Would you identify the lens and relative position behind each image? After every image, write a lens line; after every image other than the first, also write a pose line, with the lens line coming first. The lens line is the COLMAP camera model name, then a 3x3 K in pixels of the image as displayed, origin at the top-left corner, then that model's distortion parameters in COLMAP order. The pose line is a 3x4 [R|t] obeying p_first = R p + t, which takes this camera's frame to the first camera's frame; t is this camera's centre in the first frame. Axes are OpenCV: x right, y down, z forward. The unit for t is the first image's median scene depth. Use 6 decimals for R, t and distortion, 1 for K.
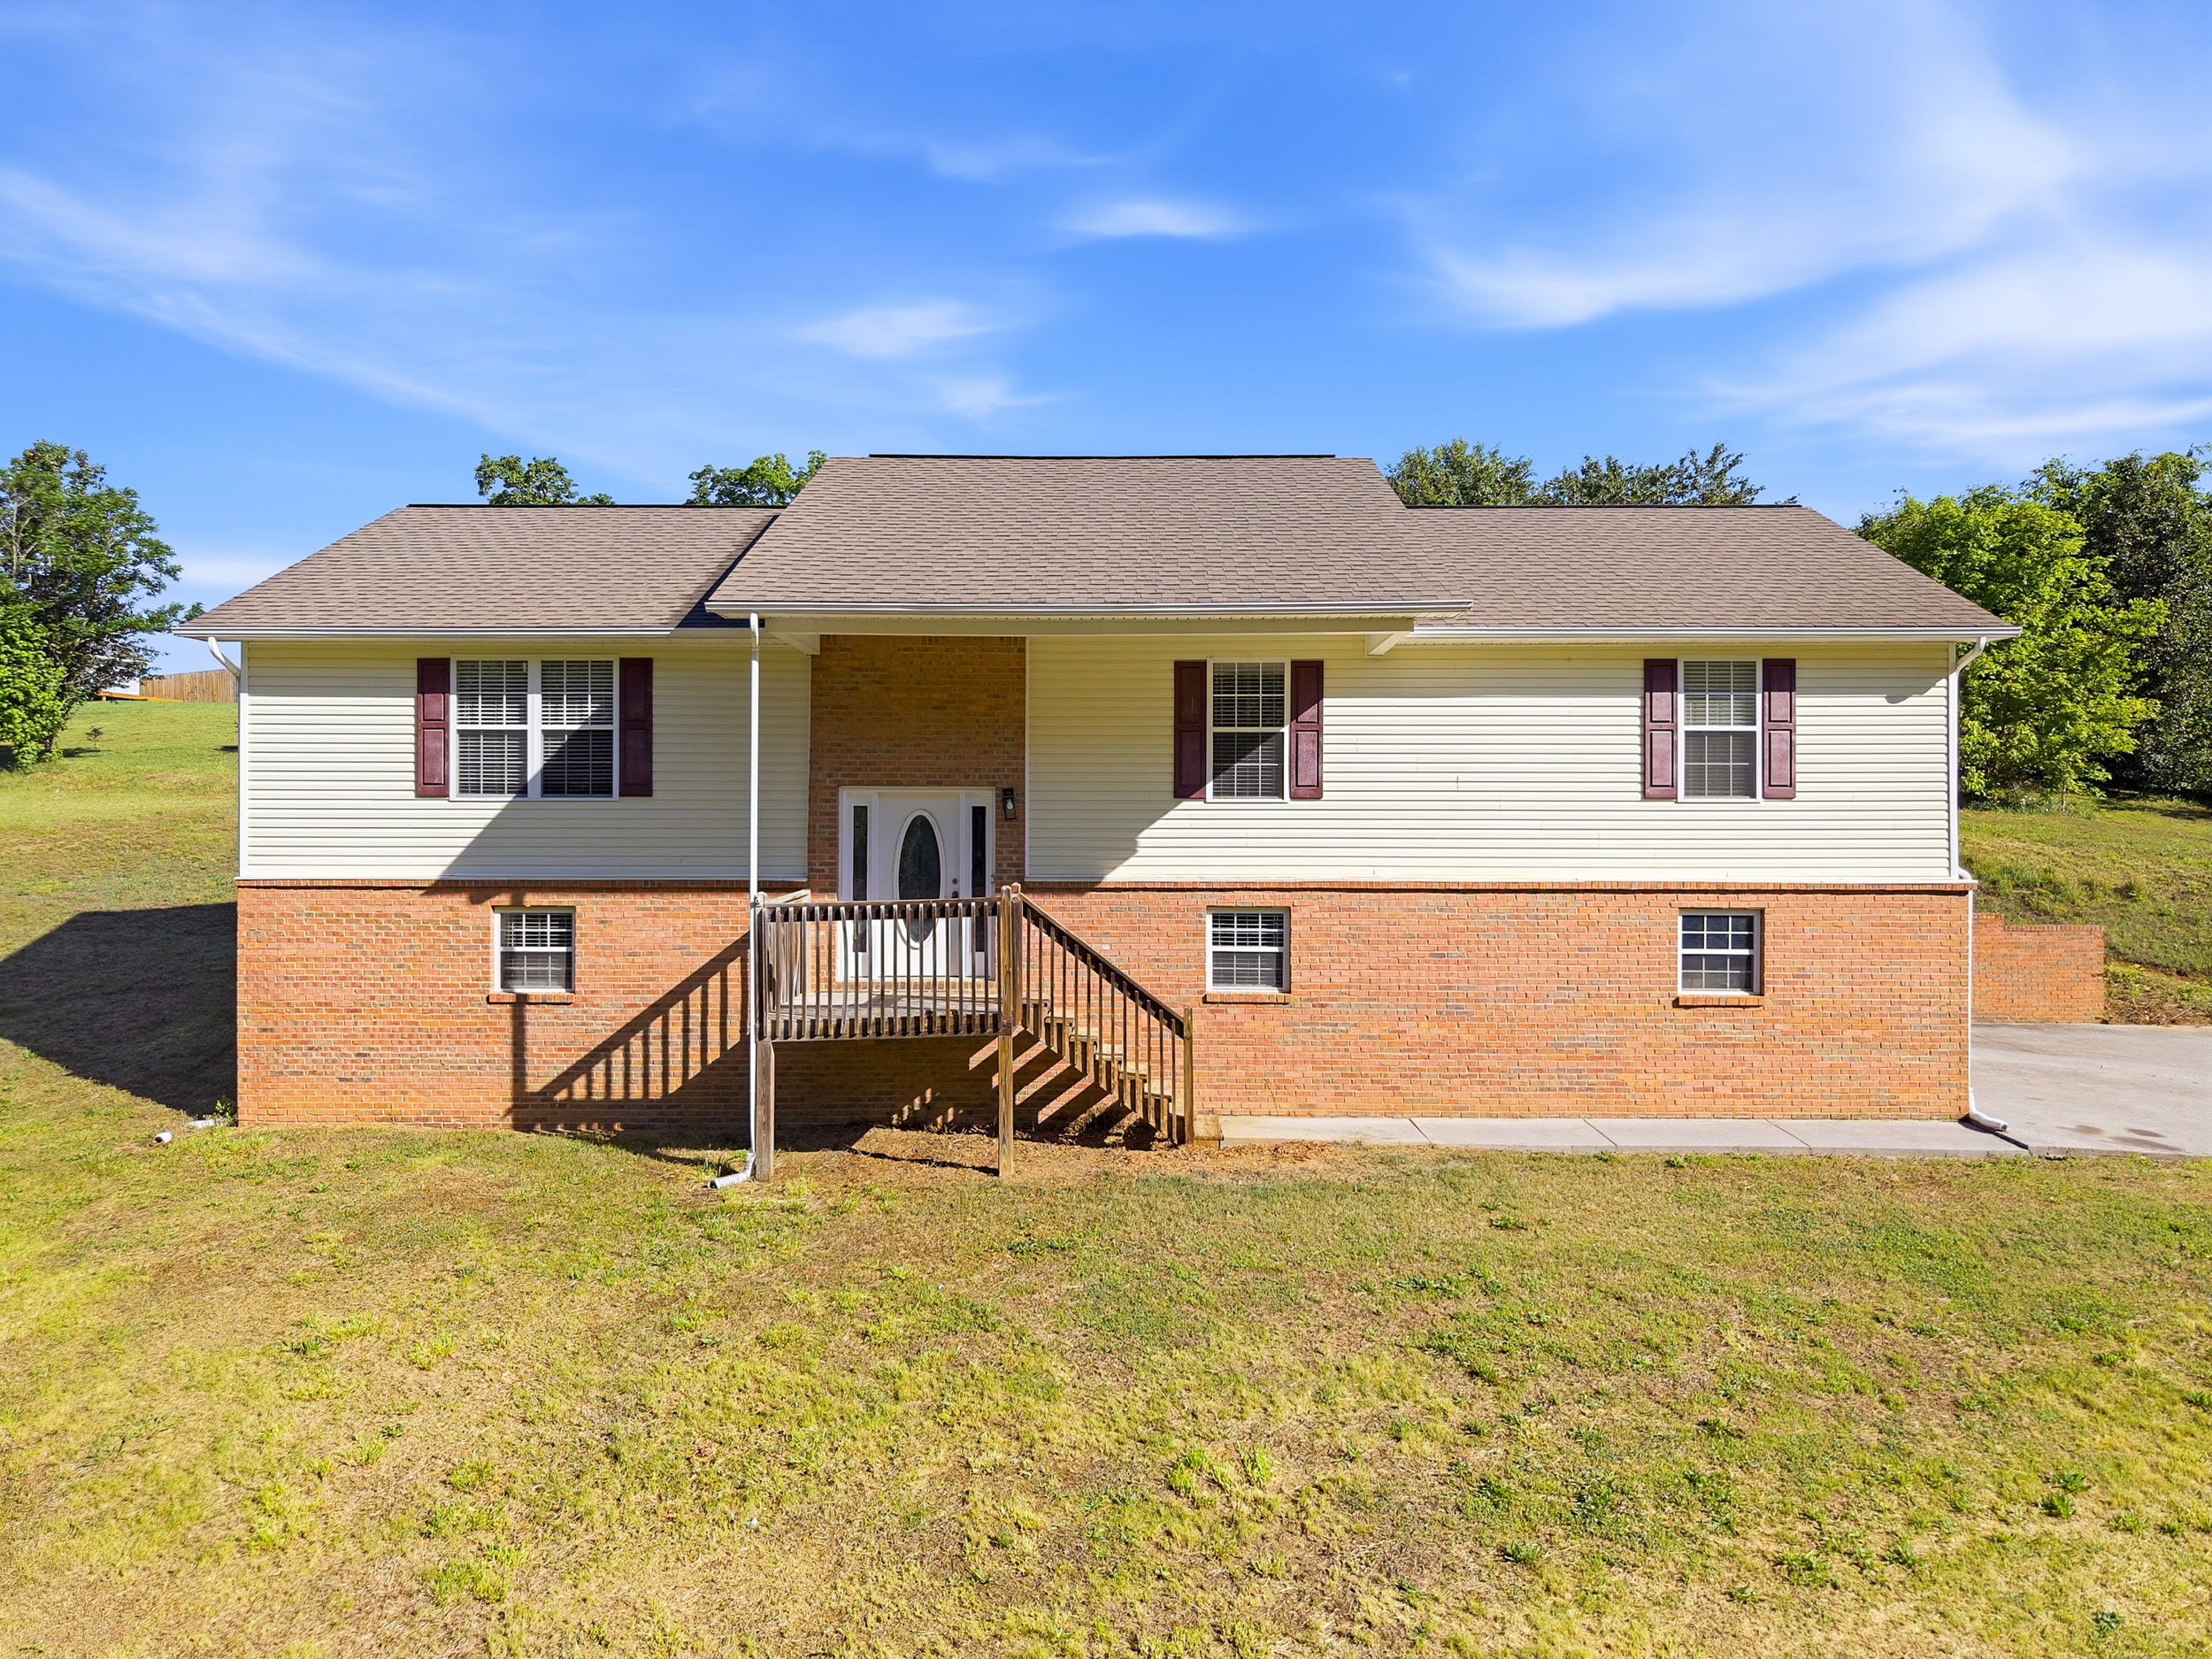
lens RADIAL K [[1467.7, 0, 1117.3], [0, 1467.7, 816.2], [0, 0, 1]] dist [0.044234, -0.038768]
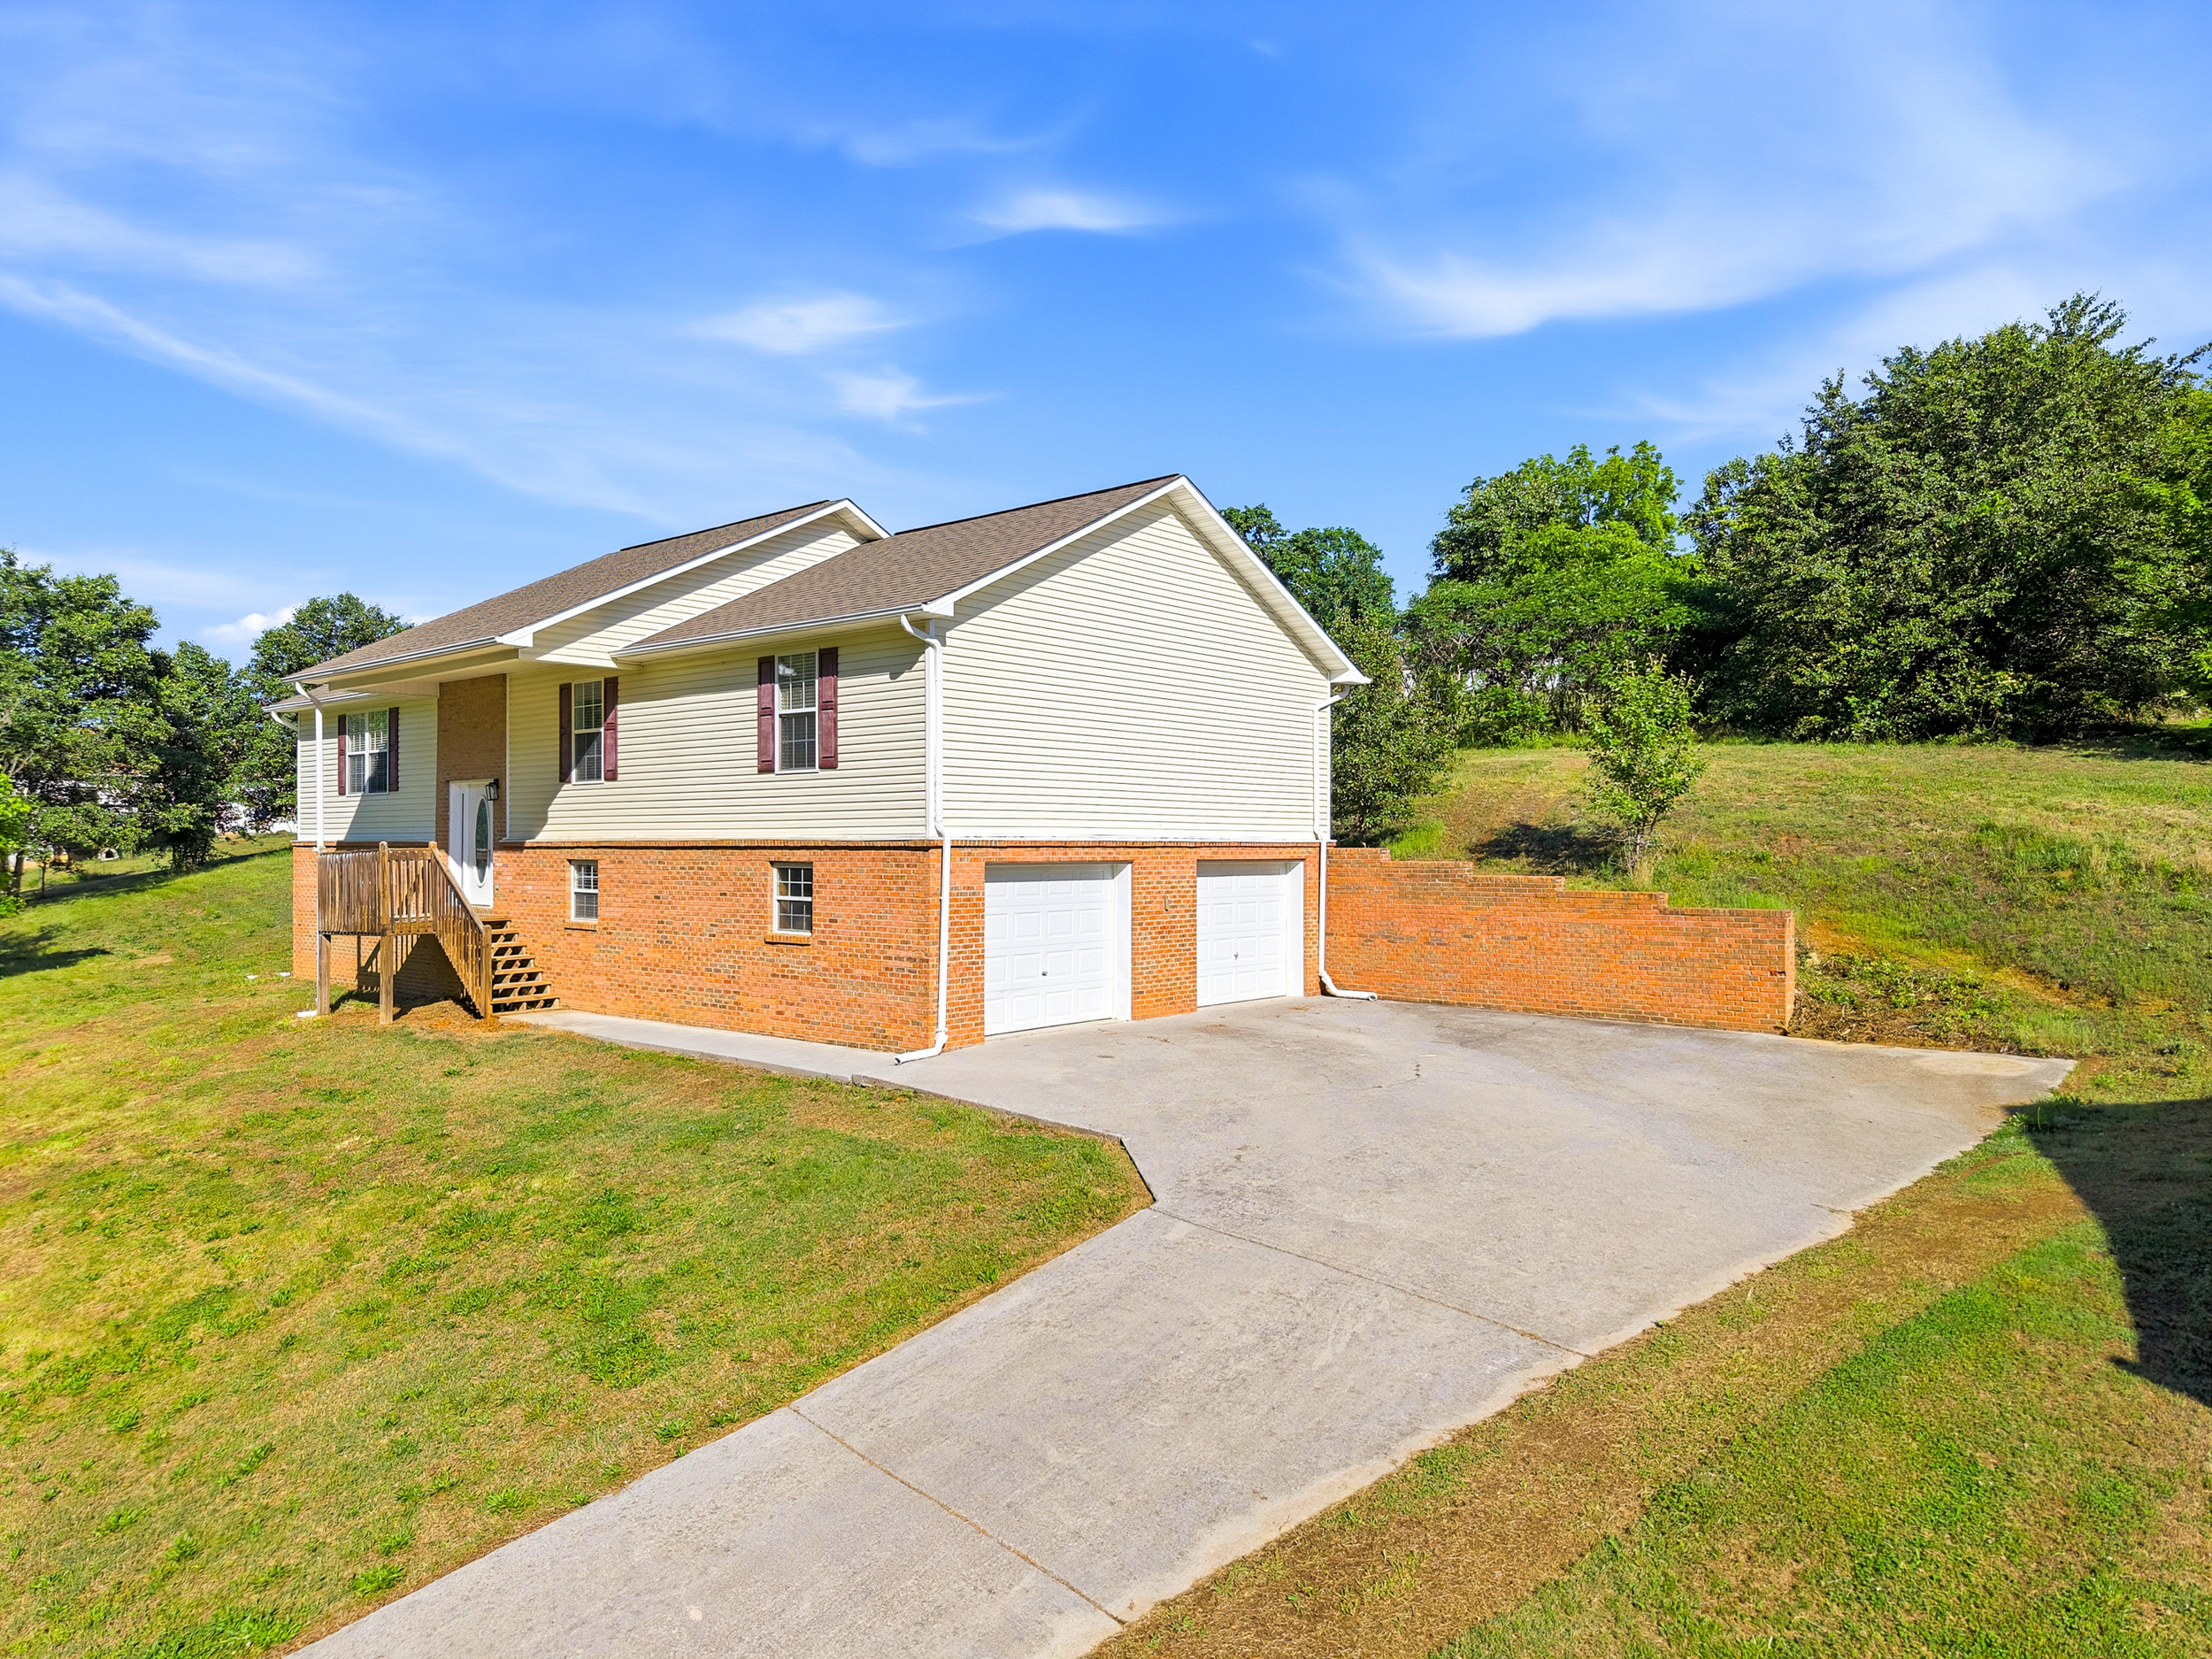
lens RADIAL K [[1467.7, 0, 1121.1], [0, 1467.7, 818.4], [0, 0, 1]] dist [0.044234, -0.038768]
pose [[0.763725, -0.012729, -0.645416, 1.367267], [0.012383, 0.999910, -0.005068, 0.036334], [0.645422, -0.004121, 0.763815, 0.264897]]
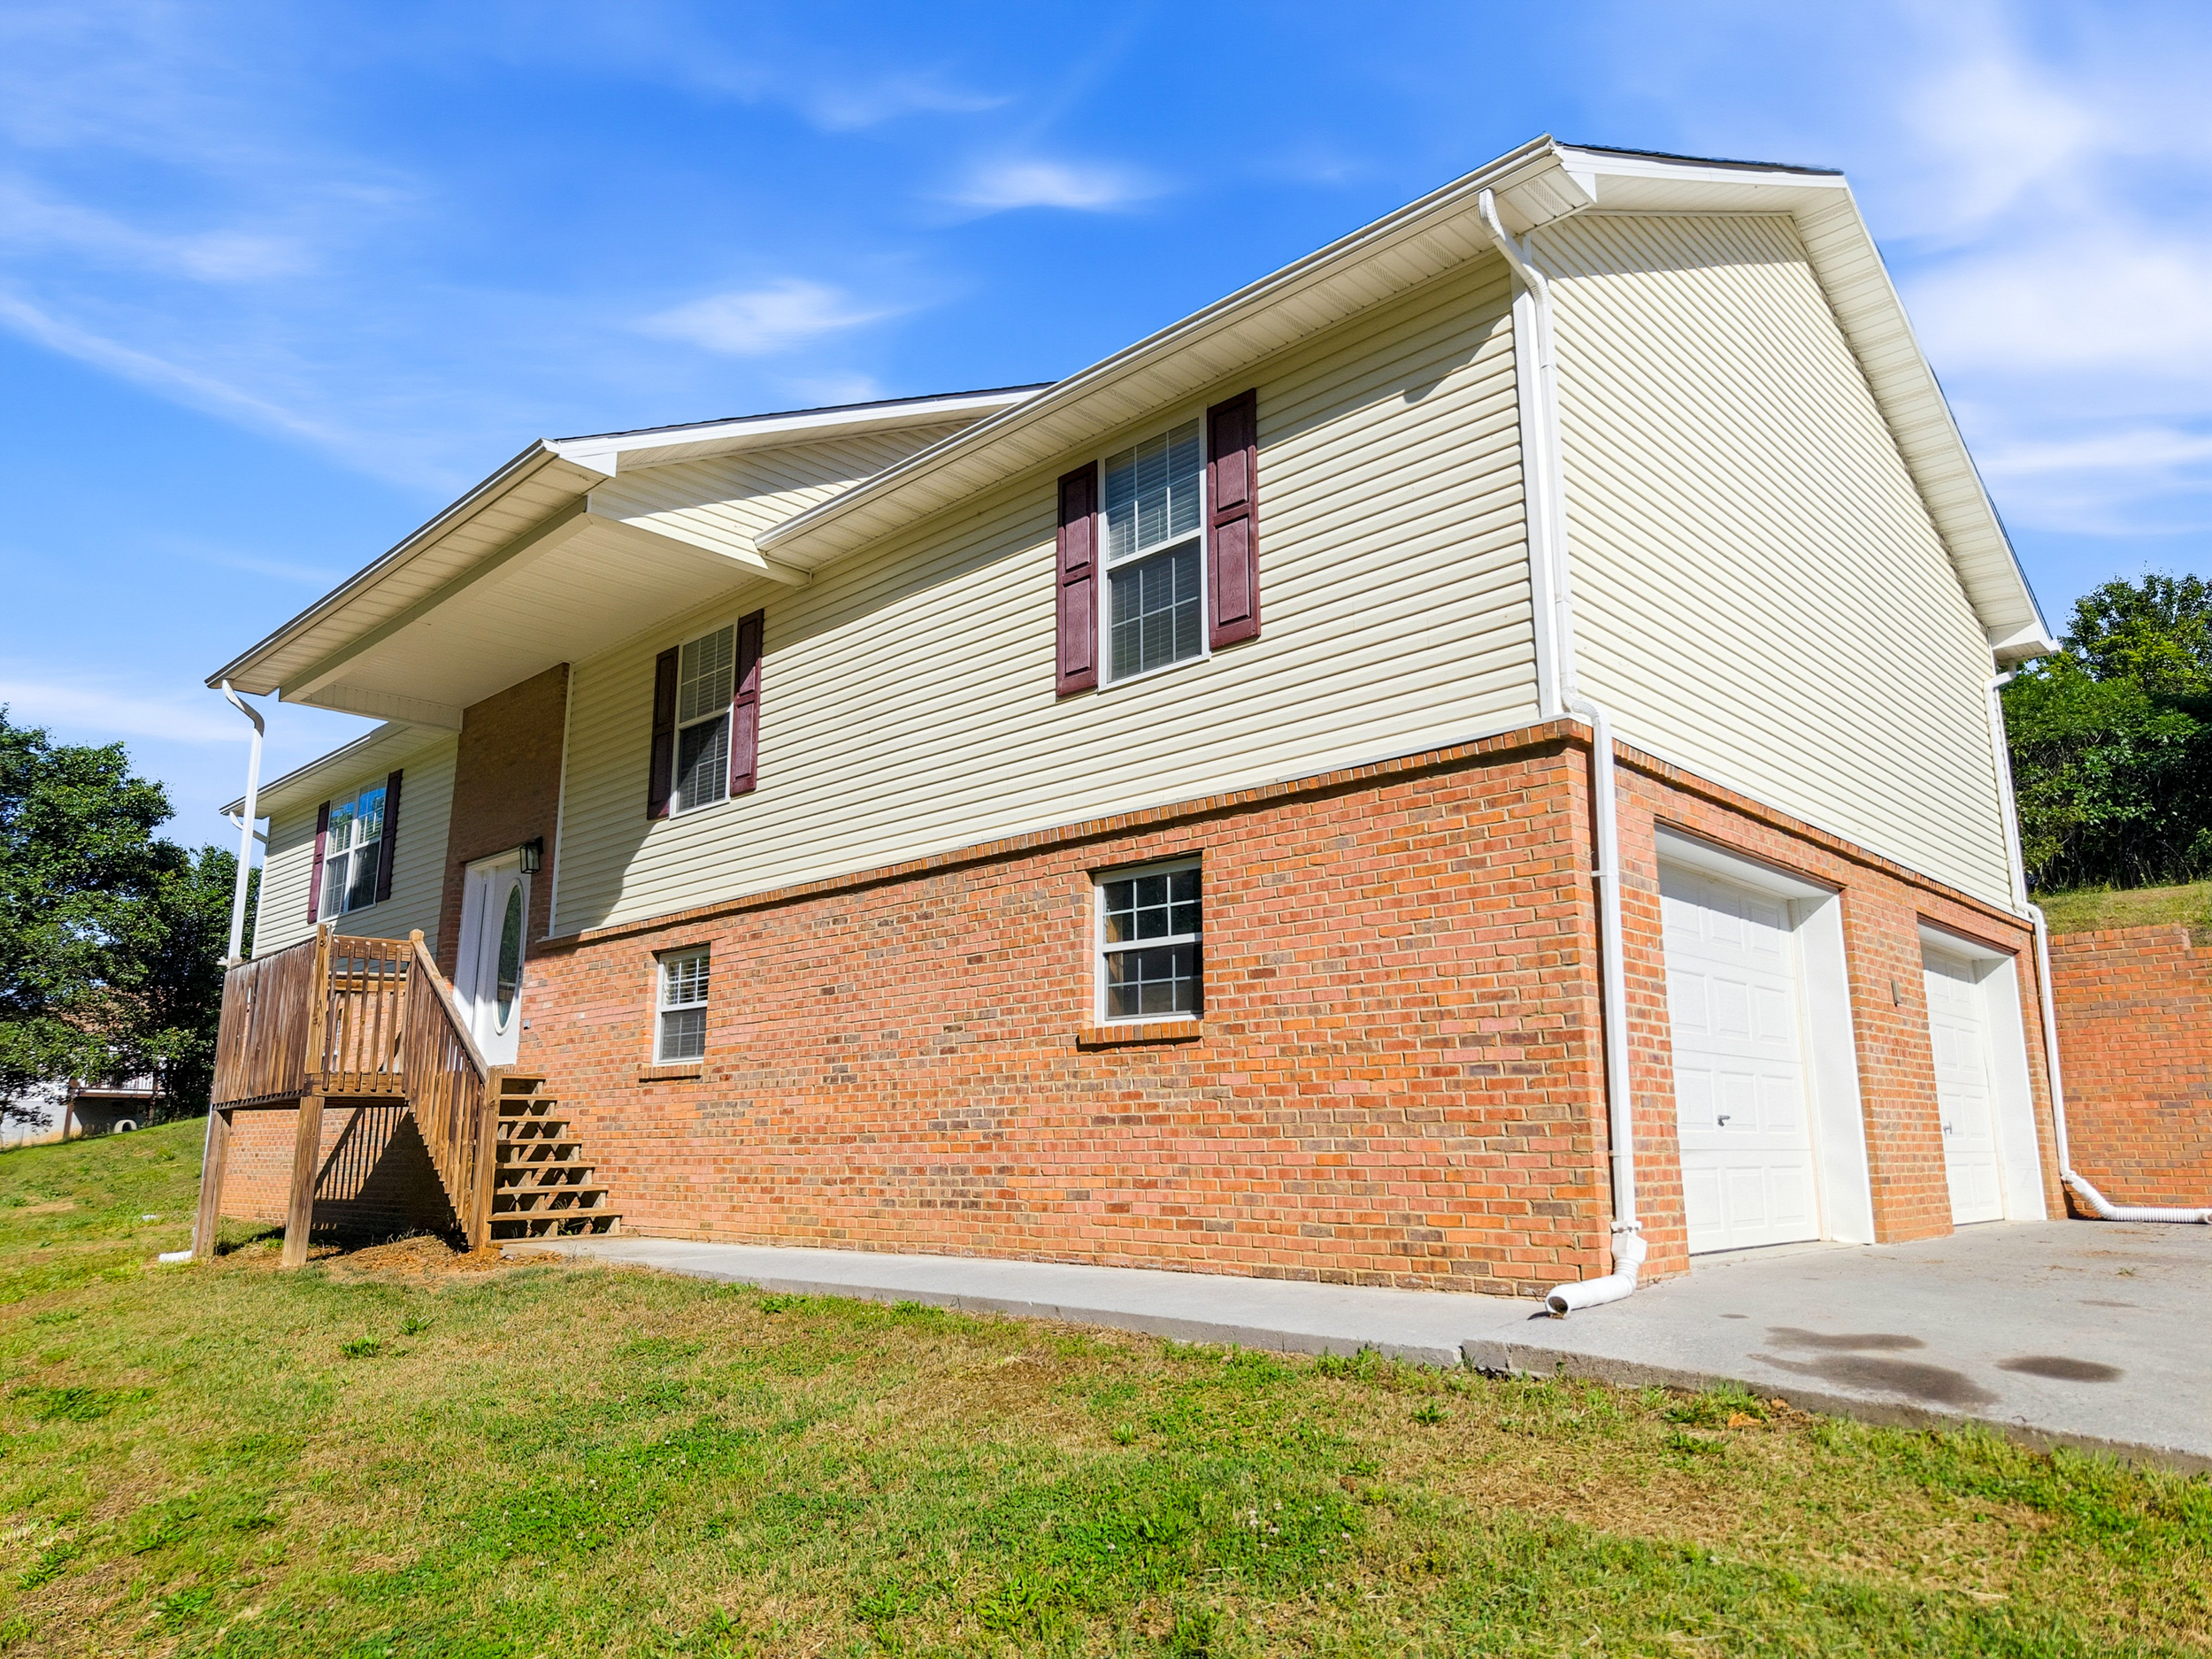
lens RADIAL K [[1467.7, 0, 1121.4], [0, 1467.7, 827.6], [0, 0, 1]] dist [0.044234, -0.038768]
pose [[0.730356, -0.150983, -0.666171, 0.754915], [0.016230, 0.978826, -0.204050, 0.158029], [0.682873, 0.138217, 0.717342, 0.605402]]
